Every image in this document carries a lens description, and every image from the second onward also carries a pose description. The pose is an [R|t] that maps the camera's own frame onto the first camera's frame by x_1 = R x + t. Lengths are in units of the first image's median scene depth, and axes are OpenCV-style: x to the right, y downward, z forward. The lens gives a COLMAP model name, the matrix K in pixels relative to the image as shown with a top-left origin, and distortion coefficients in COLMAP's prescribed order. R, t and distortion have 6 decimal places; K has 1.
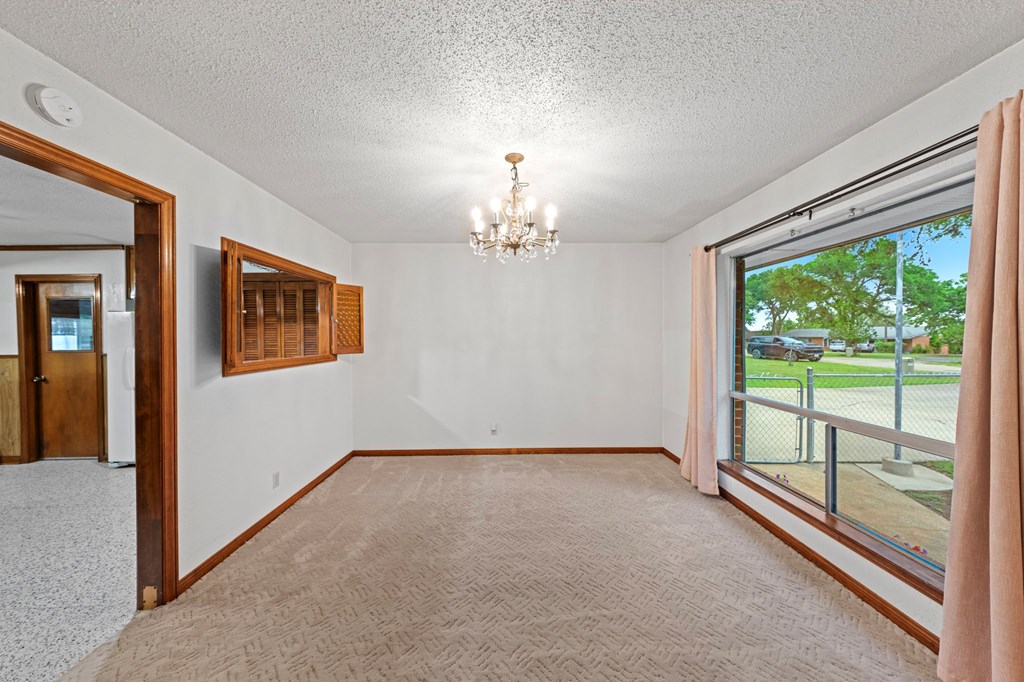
lens RADIAL K [[349.2, 0, 508.5], [0, 349.2, 339.6], [0, 0, 1]] dist [0.001644, 0.000052]
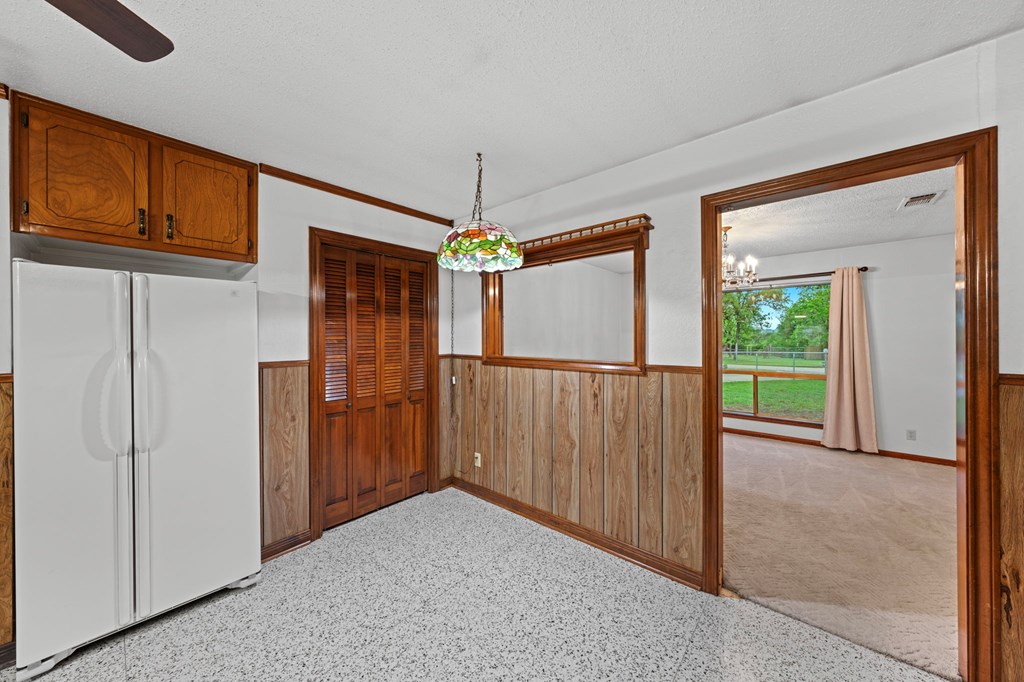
lens RADIAL K [[349.2, 0, 510.1], [0, 349.2, 339.0], [0, 0, 1]] dist [0.001644, 0.000052]
pose [[0.665017, -0.001945, 0.746825, -1.003580], [0.007800, 0.999960, -0.004341, 0.006257], [-0.746787, 0.008712, 0.665006, 0.342014]]
